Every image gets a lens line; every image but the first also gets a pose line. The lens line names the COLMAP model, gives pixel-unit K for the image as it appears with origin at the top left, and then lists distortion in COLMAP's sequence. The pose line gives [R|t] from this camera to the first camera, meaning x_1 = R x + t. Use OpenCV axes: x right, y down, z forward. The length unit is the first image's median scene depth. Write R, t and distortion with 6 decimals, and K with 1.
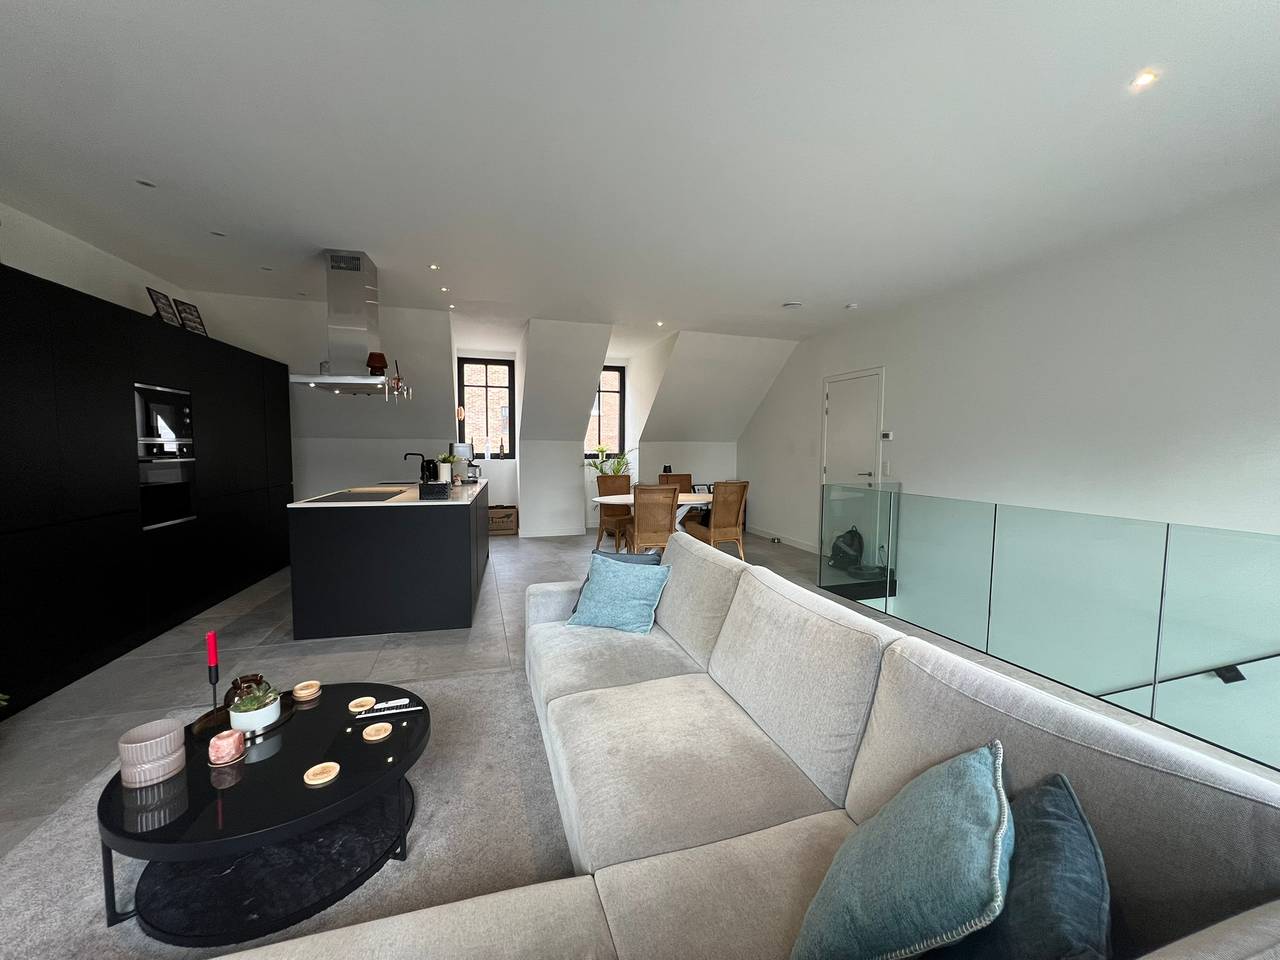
lens RADIAL K [[514.2, 0, 640.9], [0, 514.2, 480.5], [0, 0, 1]] dist [-0.000018, -0.000201]
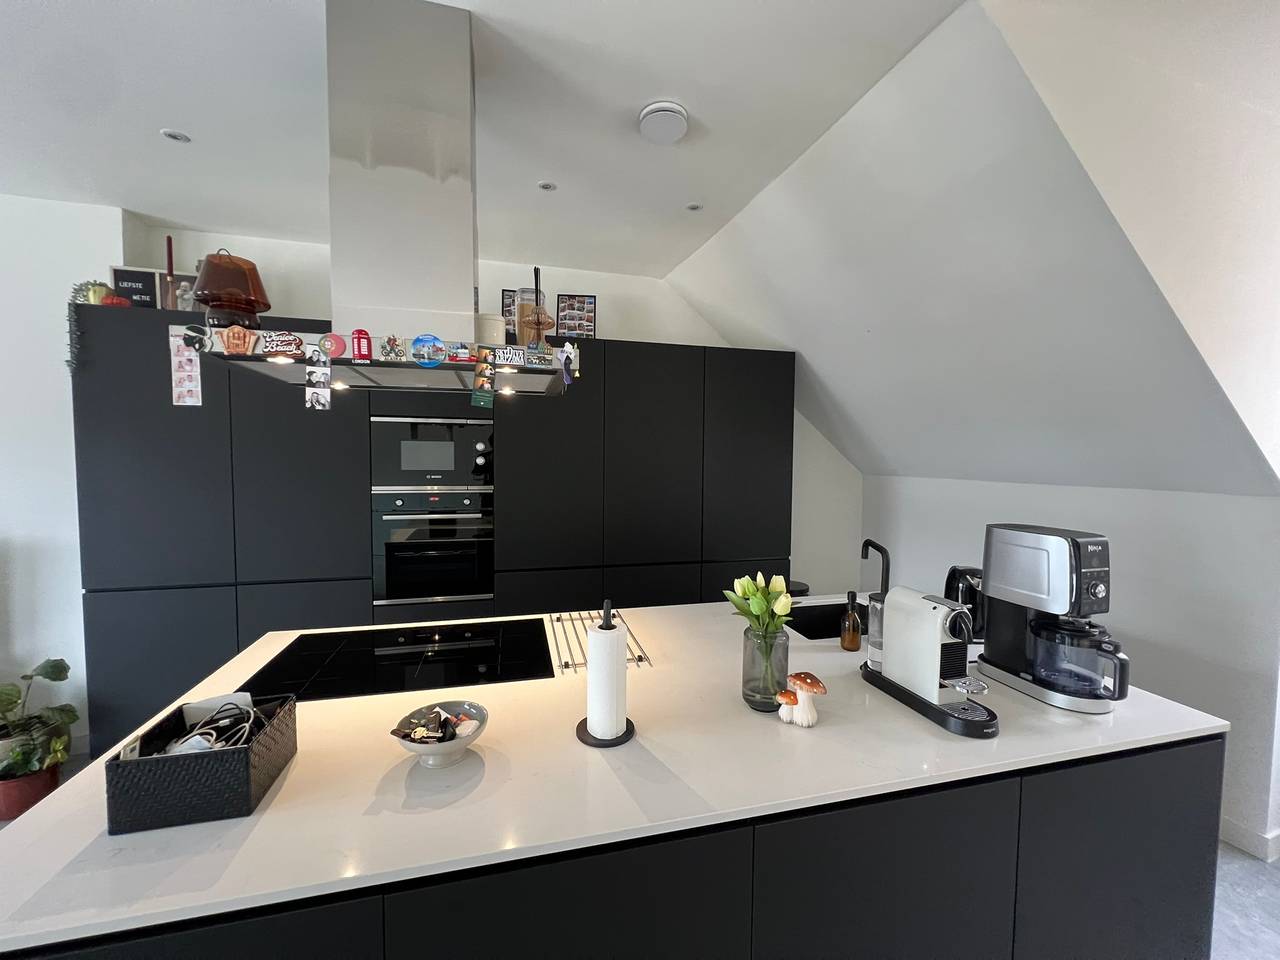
lens RADIAL K [[515.2, 0, 637.4], [0, 515.2, 482.8], [0, 0, 1]] dist [-0.001387, -0.000009]
pose [[0.005472, 0.048089, -0.998828, -0.138239], [-0.077379, 0.995869, 0.047523, -0.112587], [0.996987, 0.077028, 0.009170, 0.998508]]
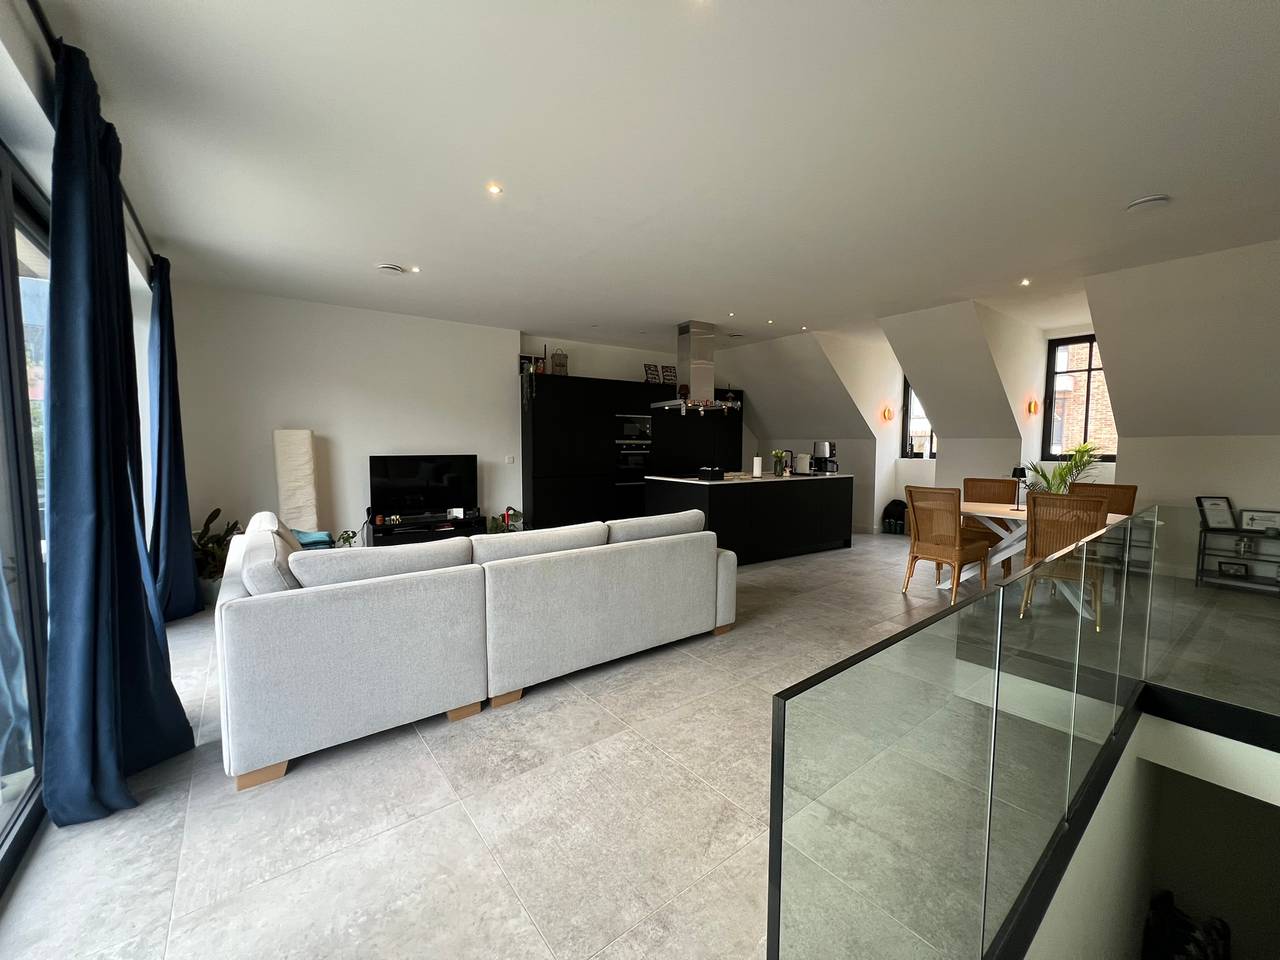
lens RADIAL K [[515.2, 0, 637.4], [0, 515.2, 482.8], [0, 0, 1]] dist [-0.001387, -0.000009]
pose [[0.332693, 0.062971, -0.940930, 0.742493], [-0.063190, 0.997014, 0.044382, -0.007204], [0.940916, 0.044692, 0.335679, 0.277222]]
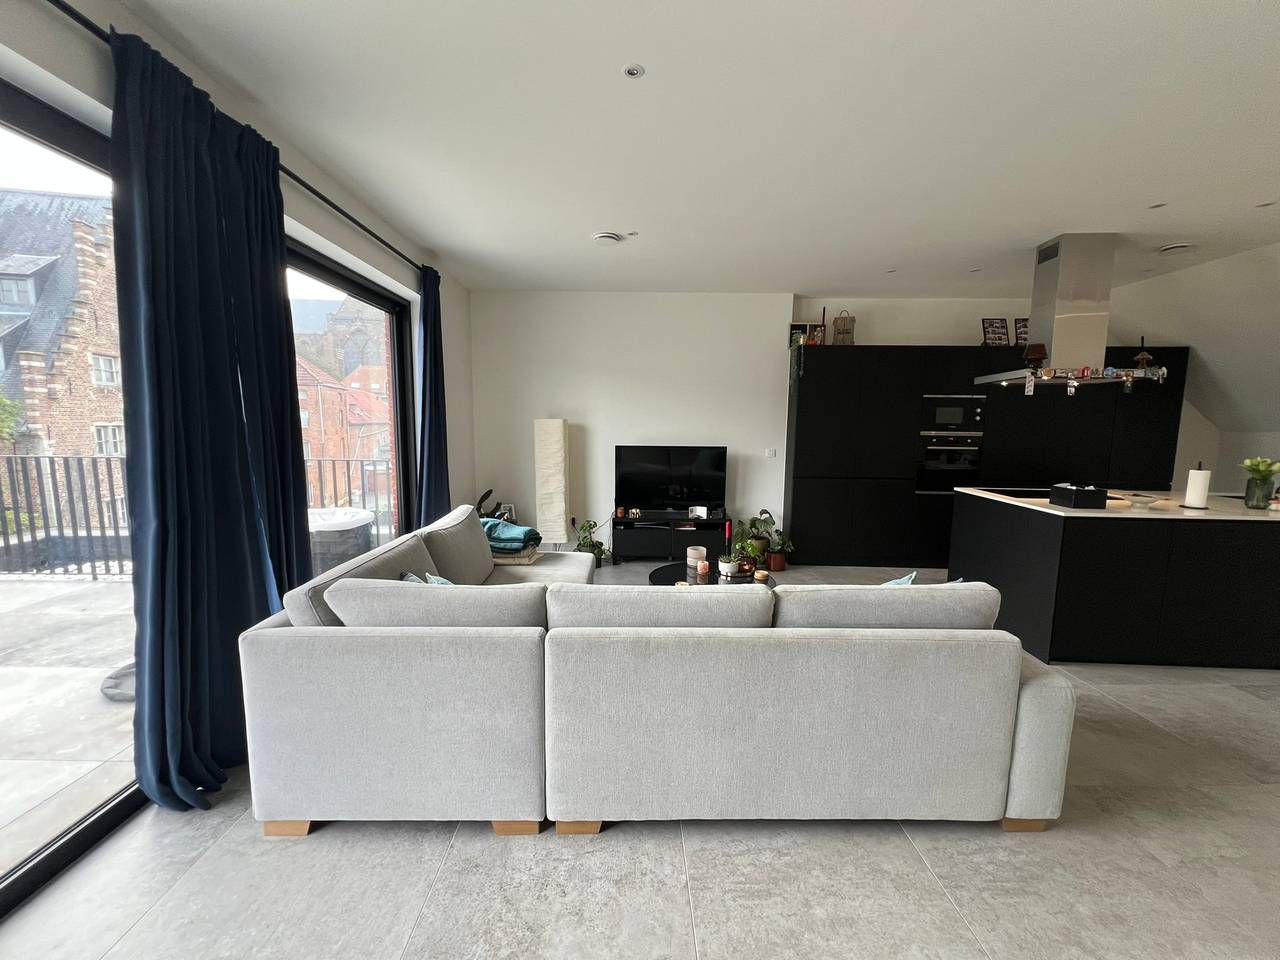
lens RADIAL K [[510.1, 0, 639.5], [0, 510.1, 482.1], [0, 0, 1]] dist [-0.001246, -0.000250]
pose [[-0.295688, 0.102362, -0.949784, 0.496912], [-0.077827, 0.988356, 0.130749, -0.048492], [0.952109, 0.112580, -0.284279, 0.471417]]
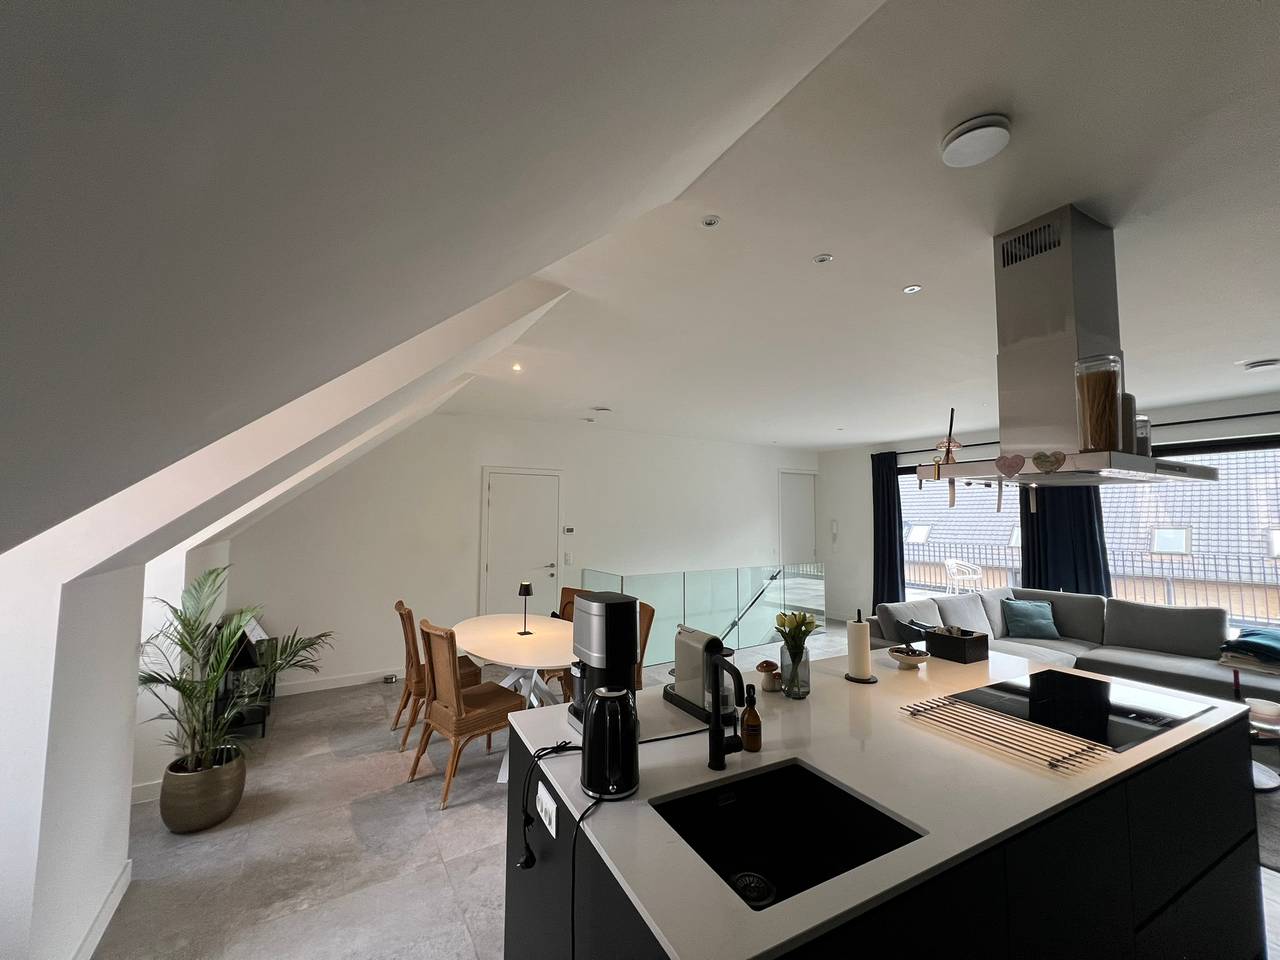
lens RADIAL K [[506.6, 0, 640.0], [0, 506.6, 480.0], [0, 0, 1]] dist [-0.003152, -0.000170]
pose [[-0.245213, 0.065106, 0.967281, -0.783381], [0.060706, 0.996816, -0.051705, -0.151251], [-0.967567, 0.046041, -0.248384, 1.297898]]
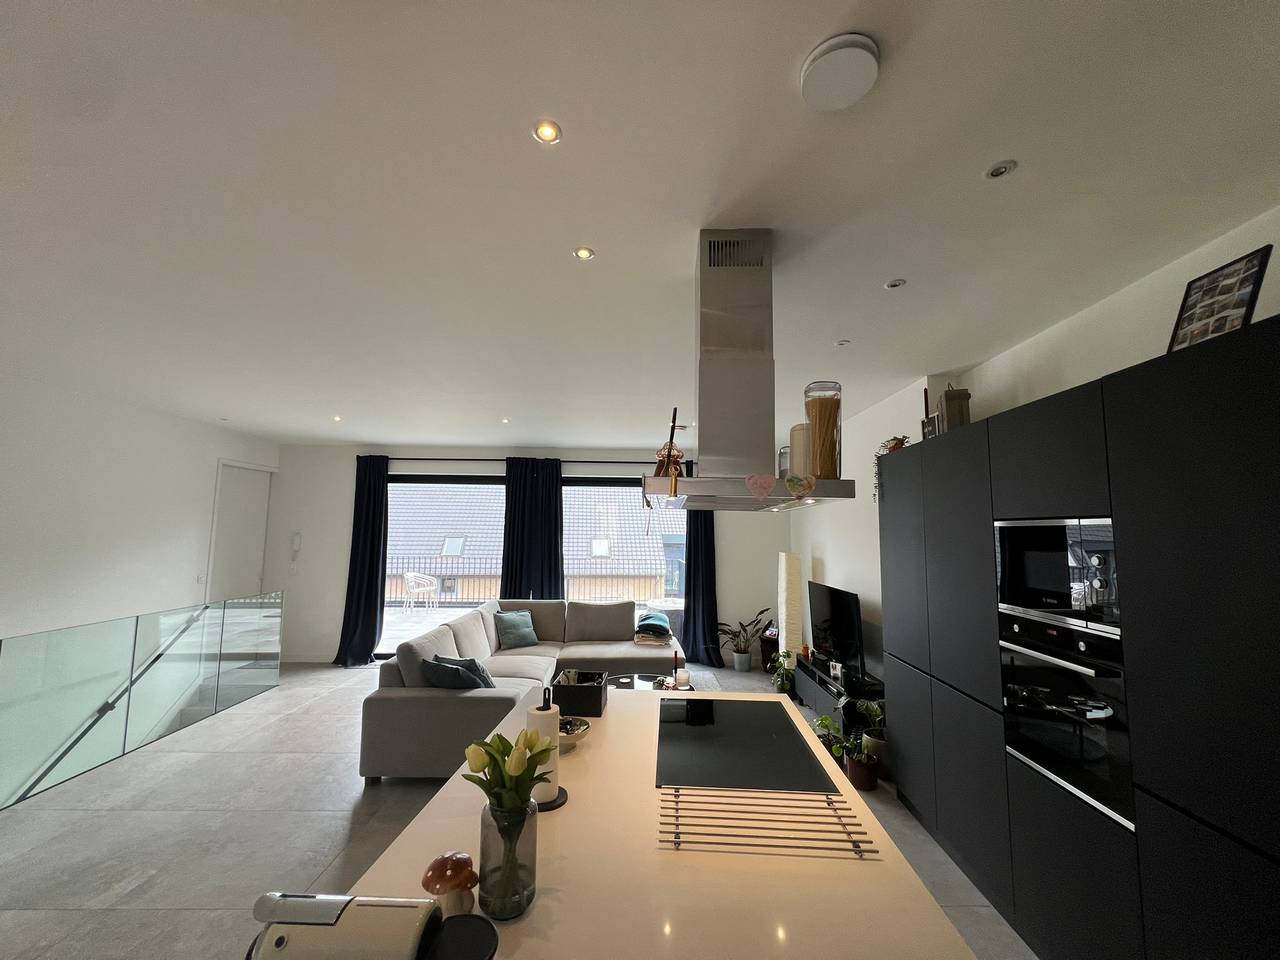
lens RADIAL K [[510.1, 0, 639.5], [0, 510.1, 482.1], [0, 0, 1]] dist [-0.001246, -0.000250]
pose [[-0.957422, 0.008699, 0.288561, -0.518558], [-0.000346, 0.999511, -0.031279, -0.157180], [-0.288692, -0.030047, -0.956950, 1.269573]]
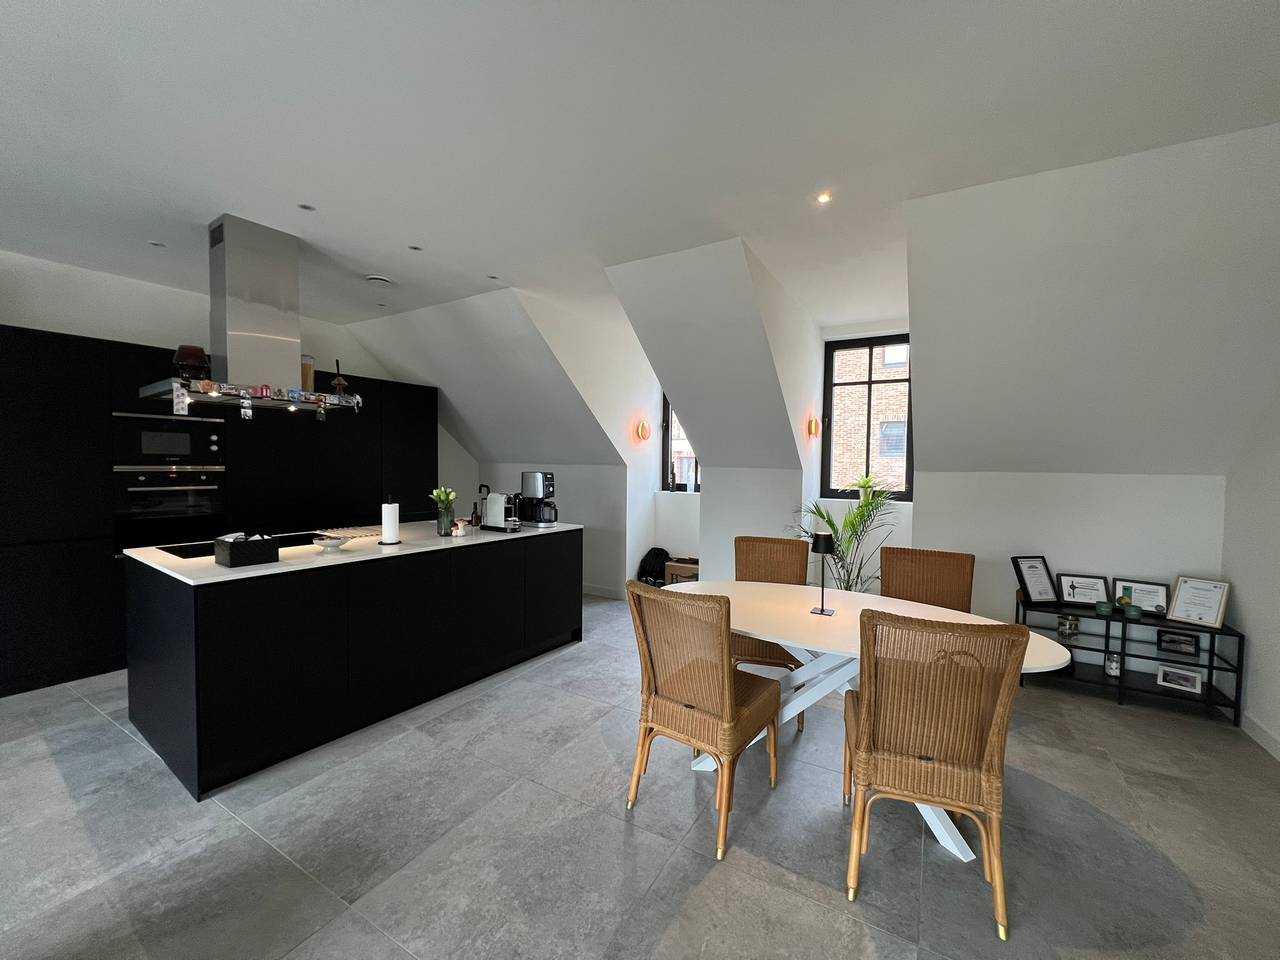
lens RADIAL K [[512.9, 0, 640.0], [0, 512.9, 480.0], [0, 0, 1]] dist [-0.000084, 0.000119]
pose [[0.662251, 0.028524, -0.748739, 0.332456], [-0.060005, 0.998085, -0.015050, -0.073447], [0.746876, 0.054896, 0.662694, 0.791638]]
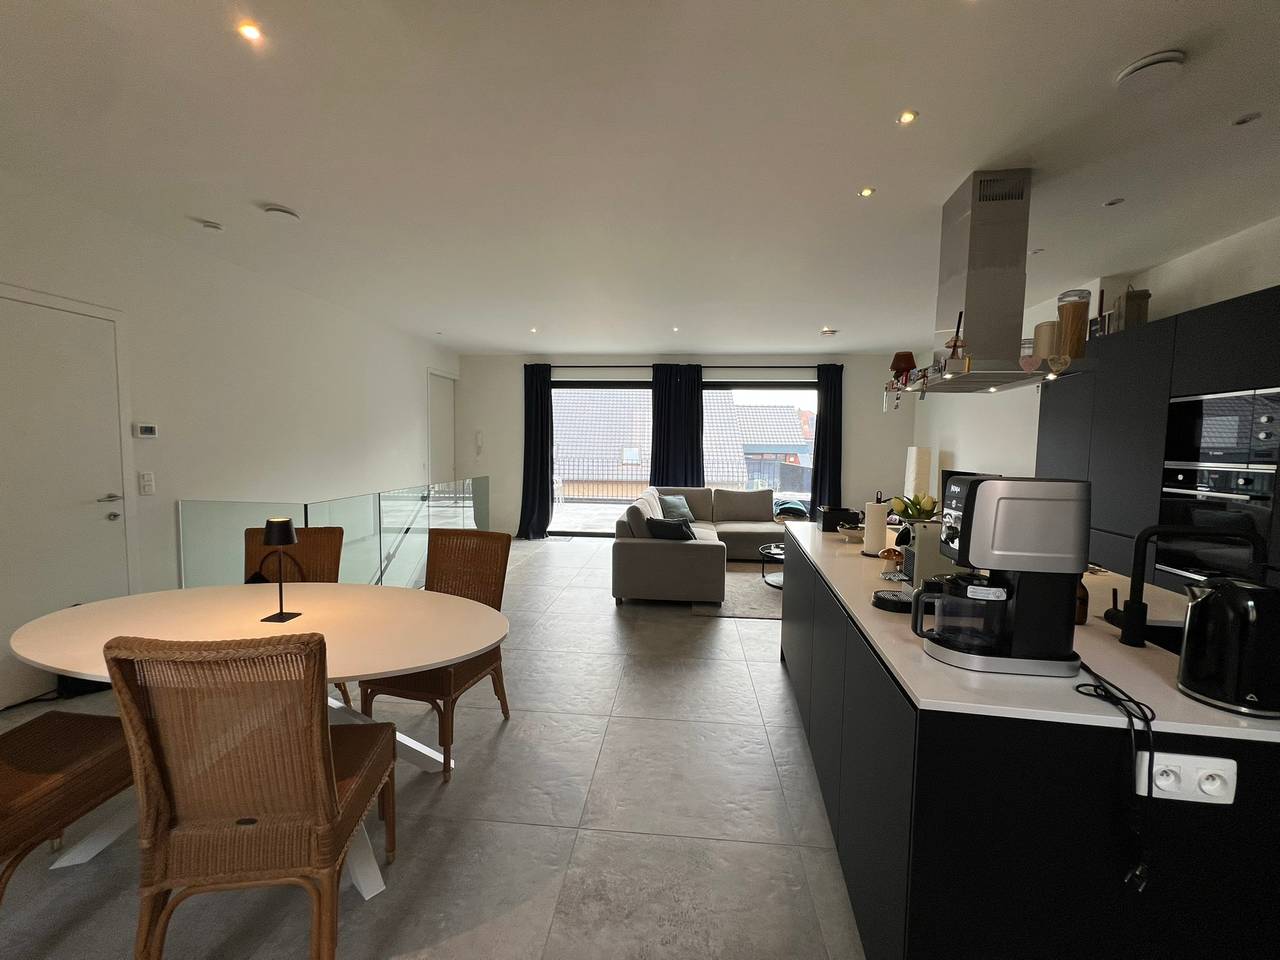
lens RADIAL K [[510.1, 0, 639.5], [0, 510.1, 482.1], [0, 0, 1]] dist [-0.001246, -0.000250]
pose [[-0.919418, -0.049377, 0.390170, -0.355515], [0.004599, 0.990669, 0.136210, -0.122049], [-0.393255, 0.127029, -0.910612, 1.535523]]
